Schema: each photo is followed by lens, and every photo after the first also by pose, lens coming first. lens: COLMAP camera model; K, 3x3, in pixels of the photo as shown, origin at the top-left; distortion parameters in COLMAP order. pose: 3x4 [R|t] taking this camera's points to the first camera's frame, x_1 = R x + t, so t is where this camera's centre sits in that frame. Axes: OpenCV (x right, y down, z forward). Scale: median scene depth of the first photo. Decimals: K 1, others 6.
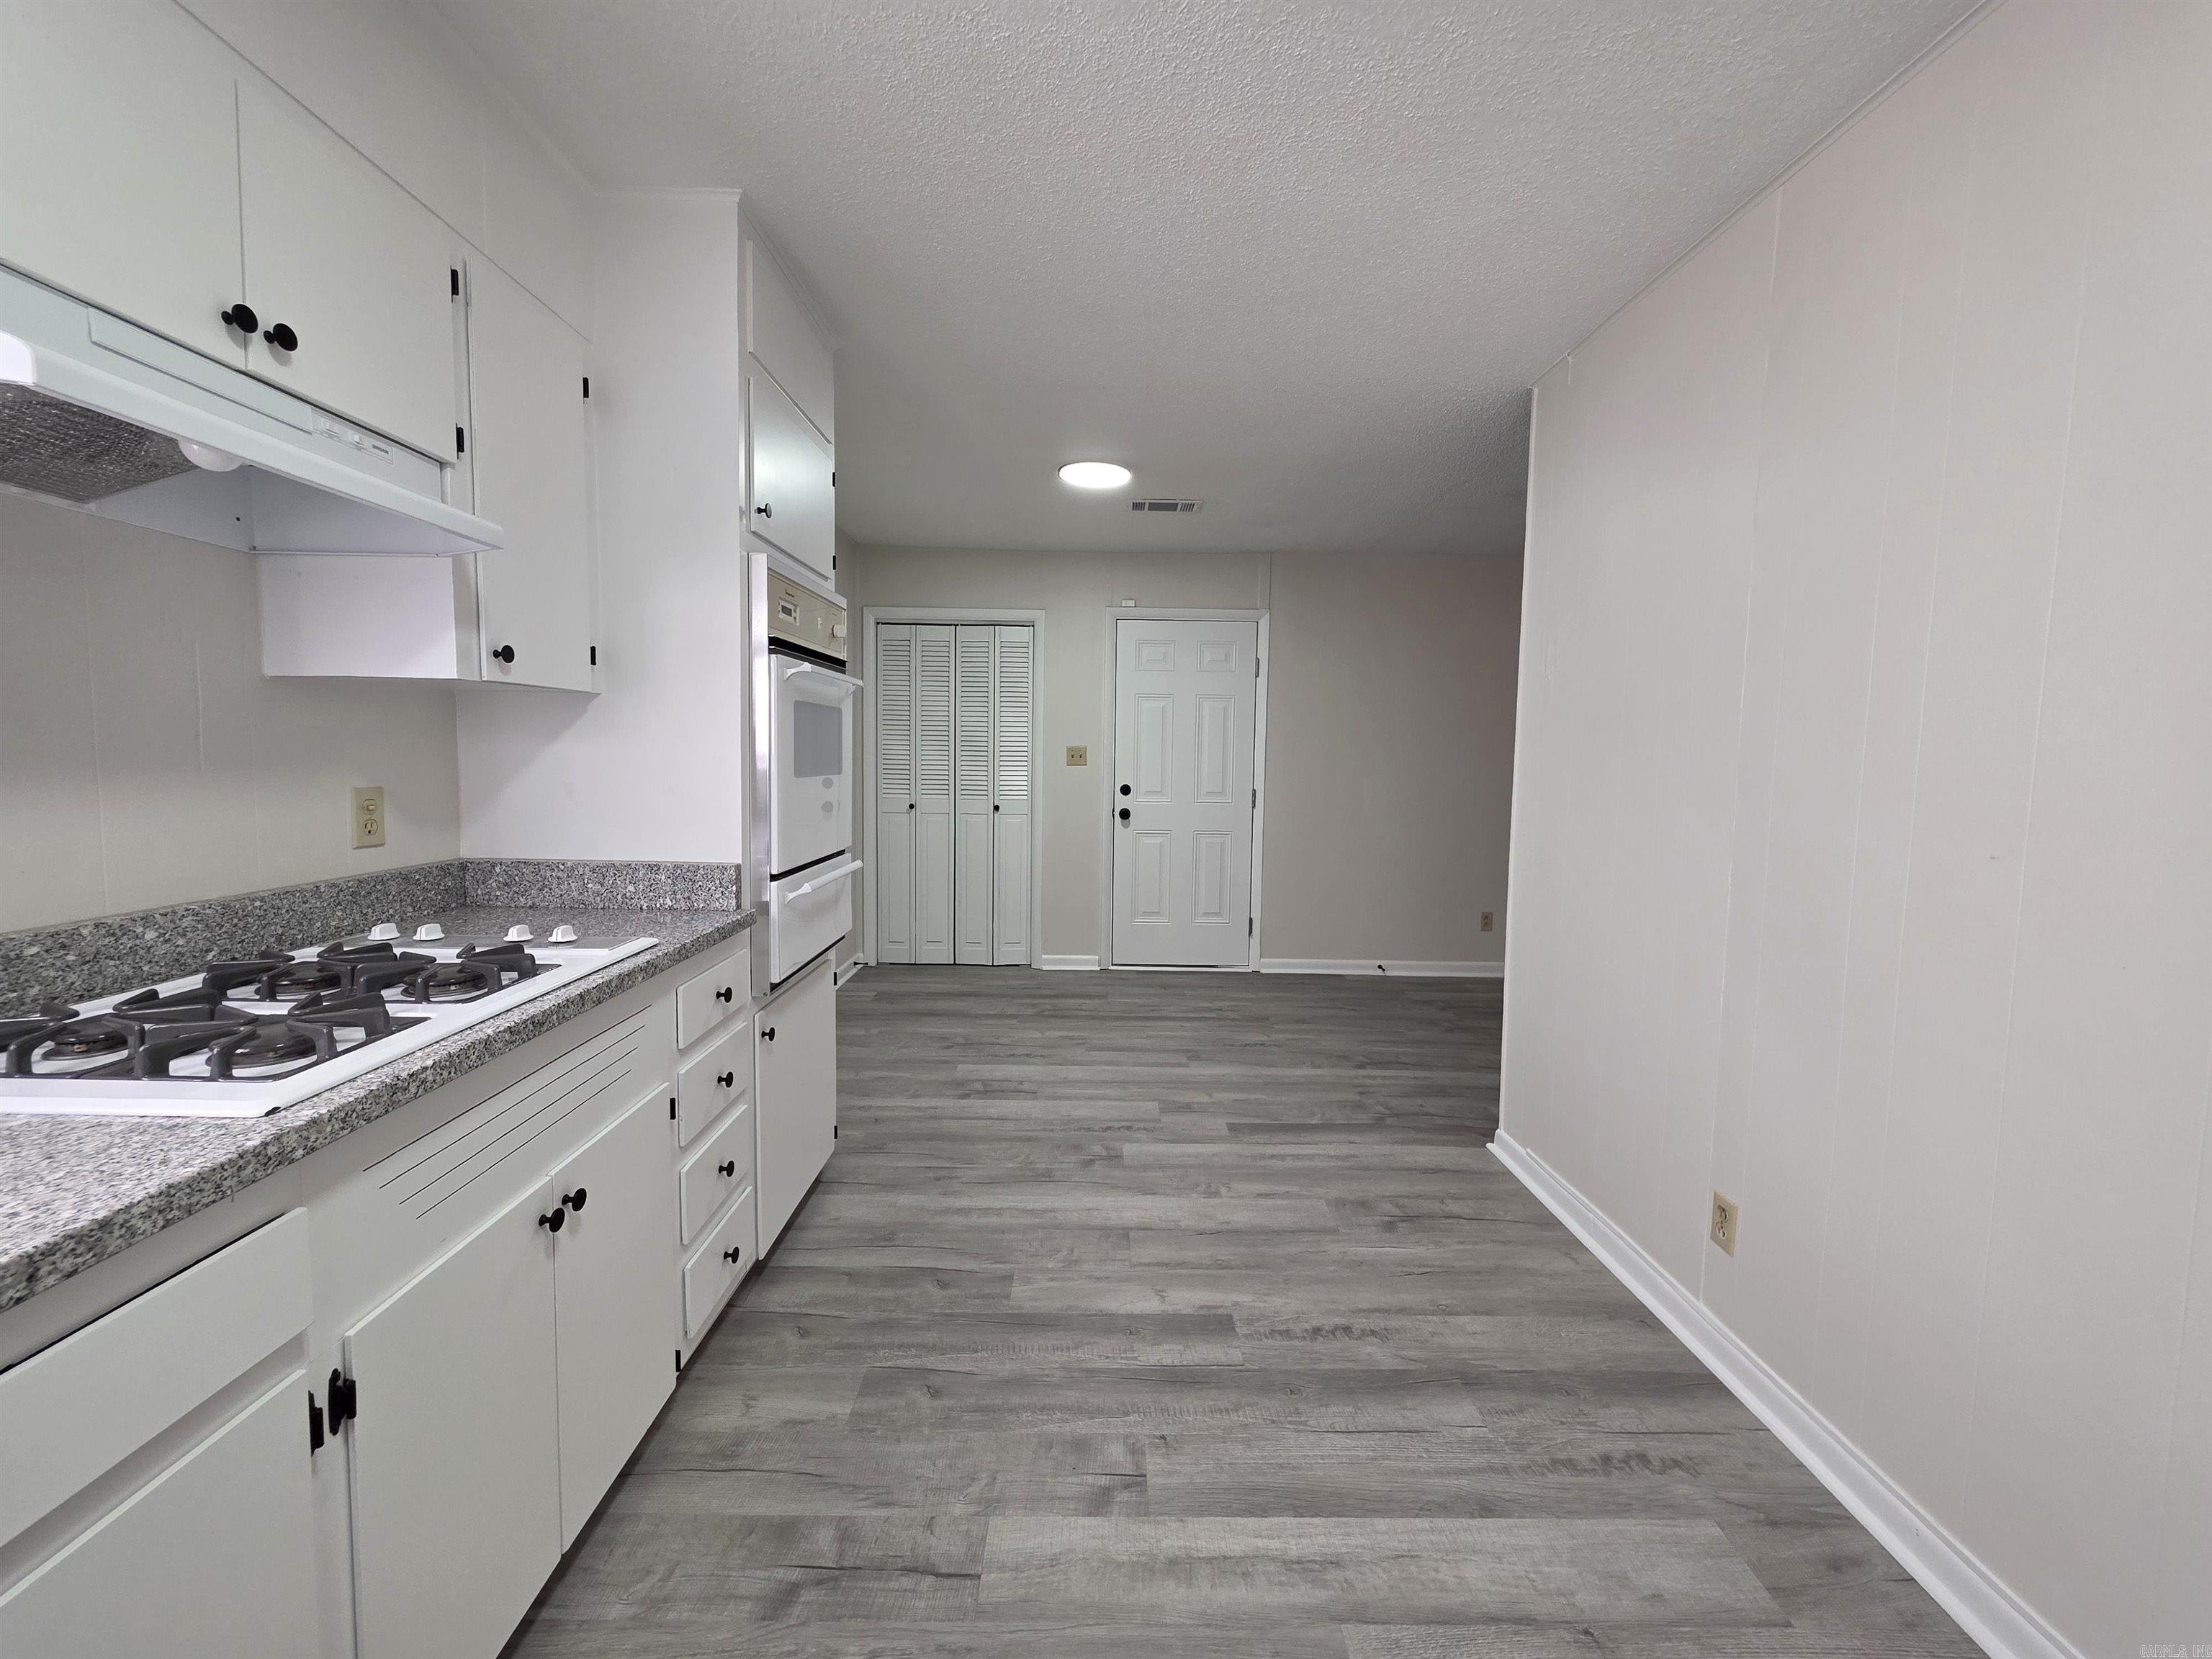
lens RADIAL K [[913.5, 0, 1105.7], [0, 913.5, 821.2], [0, 0, 1]] dist [0.009837, 0.000123]
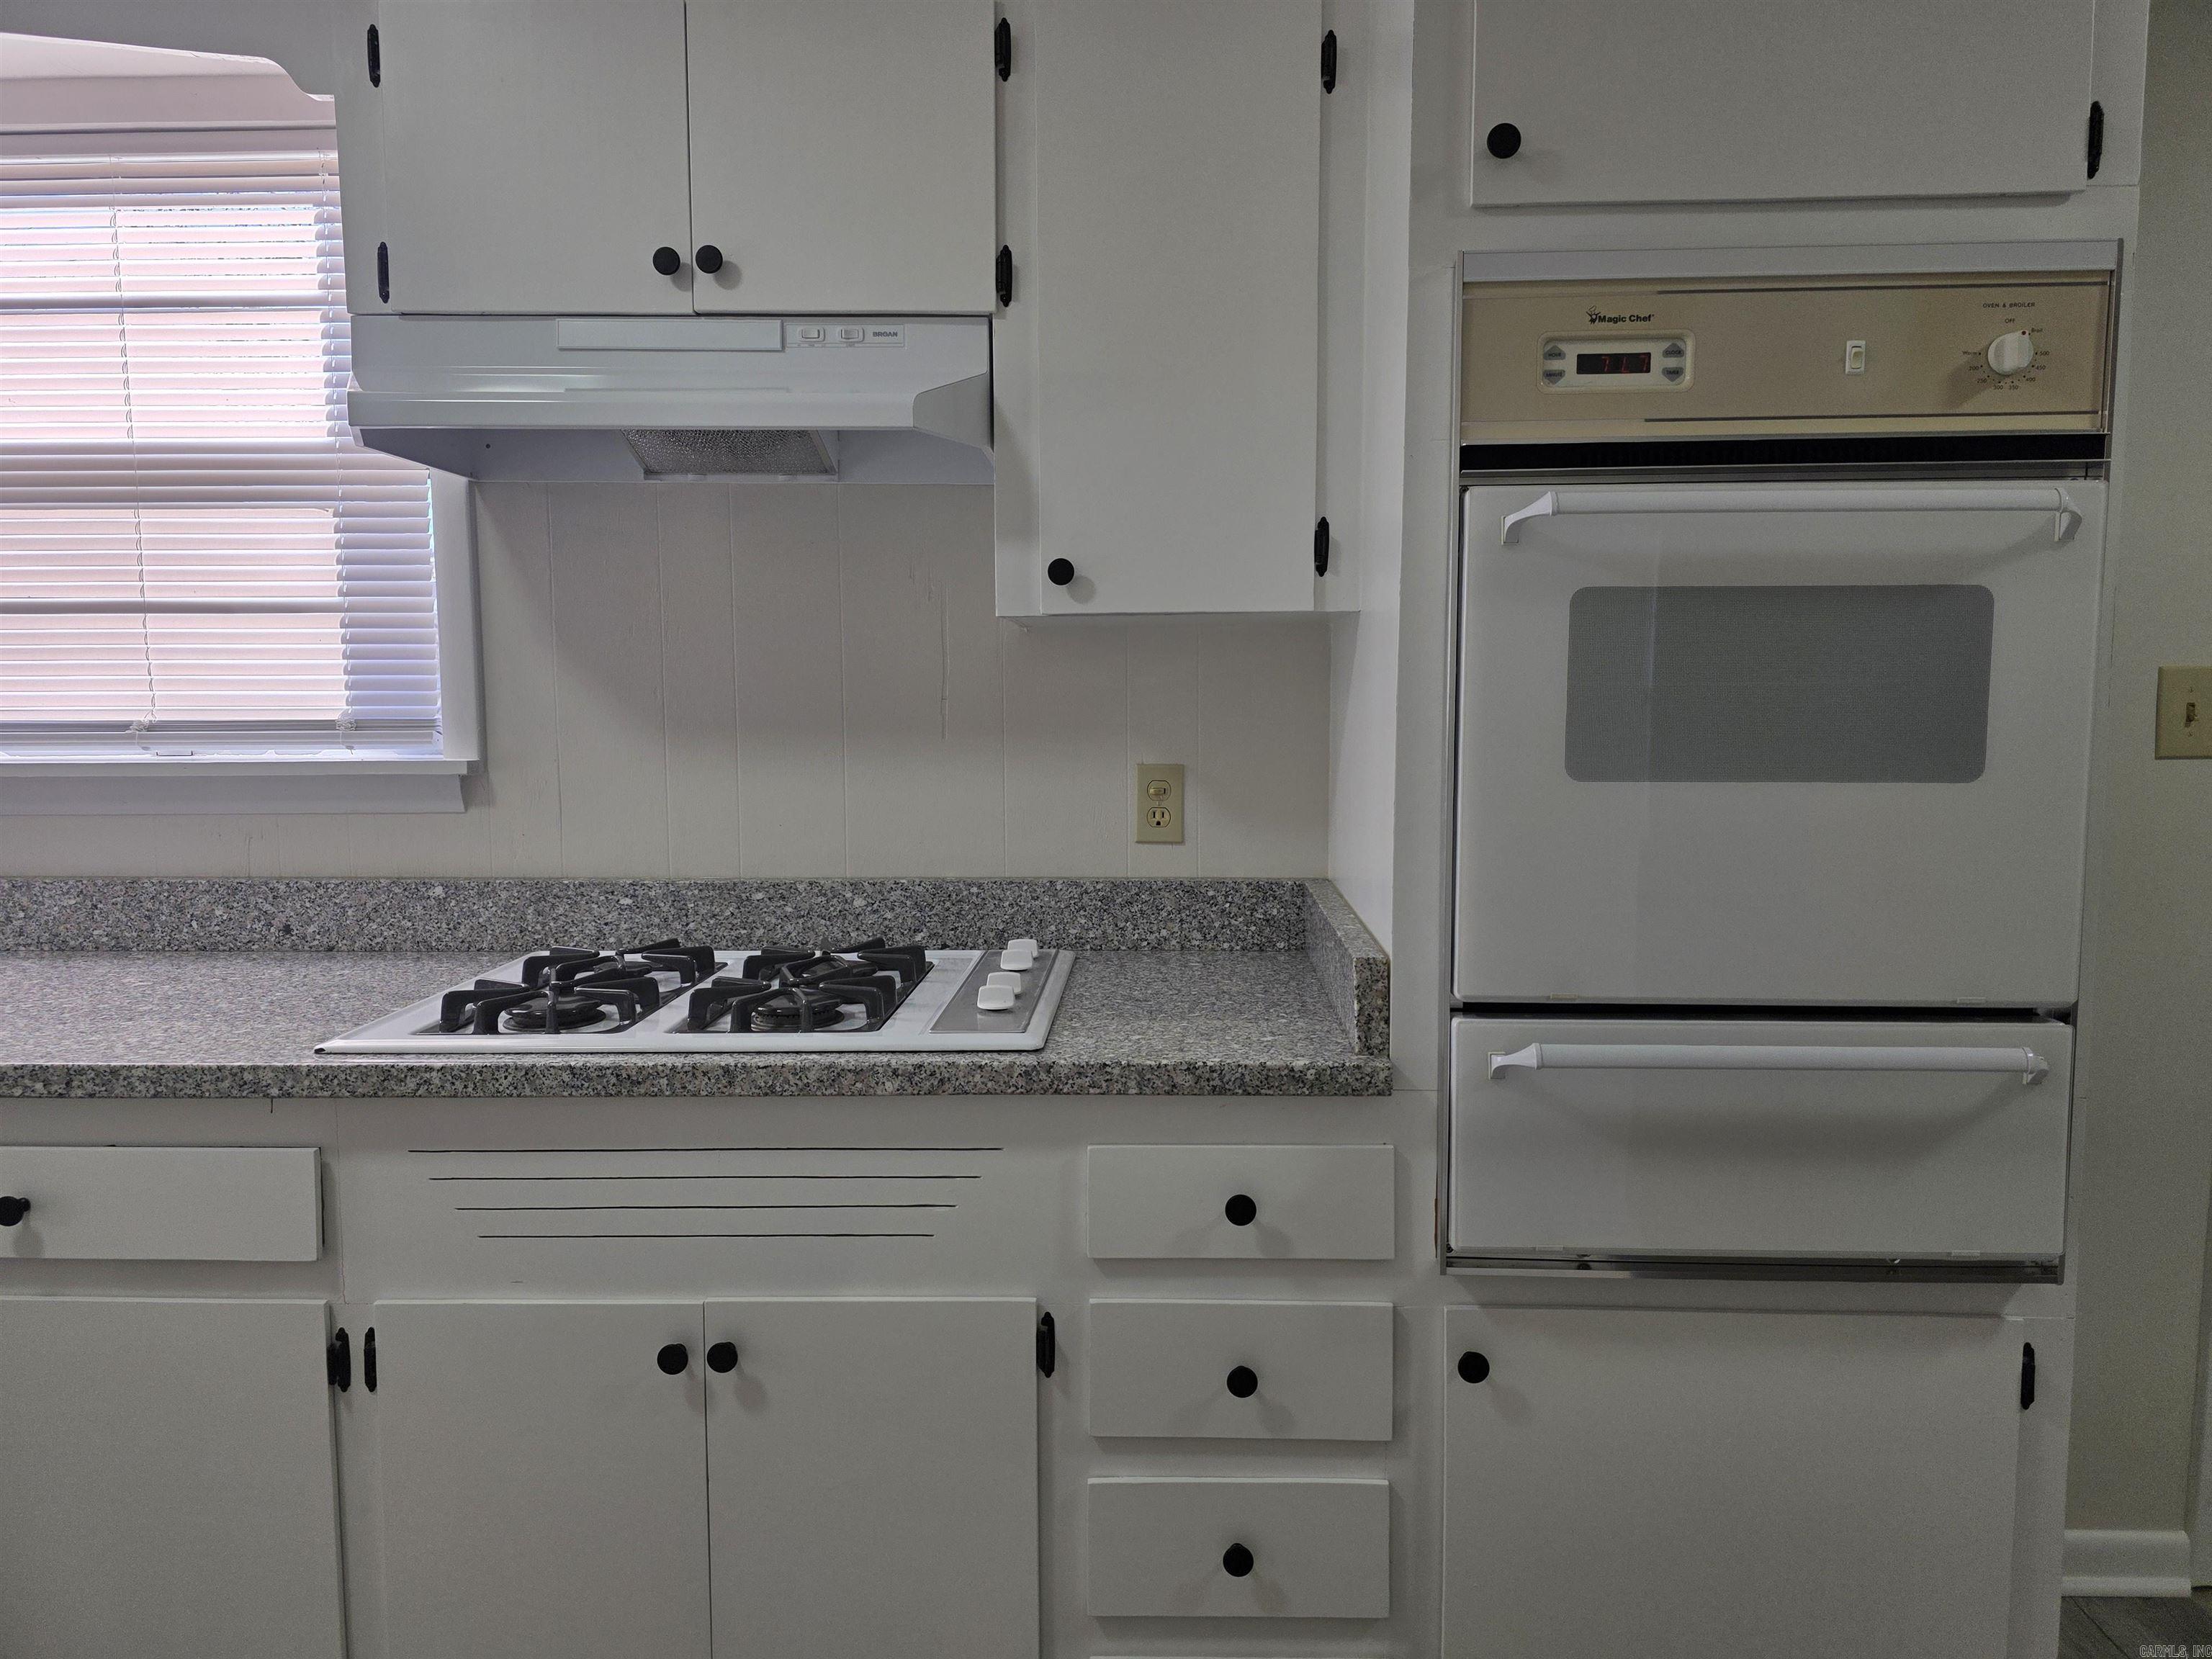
lens RADIAL K [[1482.0, 0, 1114.1], [0, 1482.0, 820.3], [0, 0, 1]] dist [0.015875, -0.003583]
pose [[-0.047932, 0.074963, -0.996034, 0.363019], [-0.071875, 0.994336, 0.078294, -0.074696], [0.996261, 0.075343, -0.042273, 0.930609]]
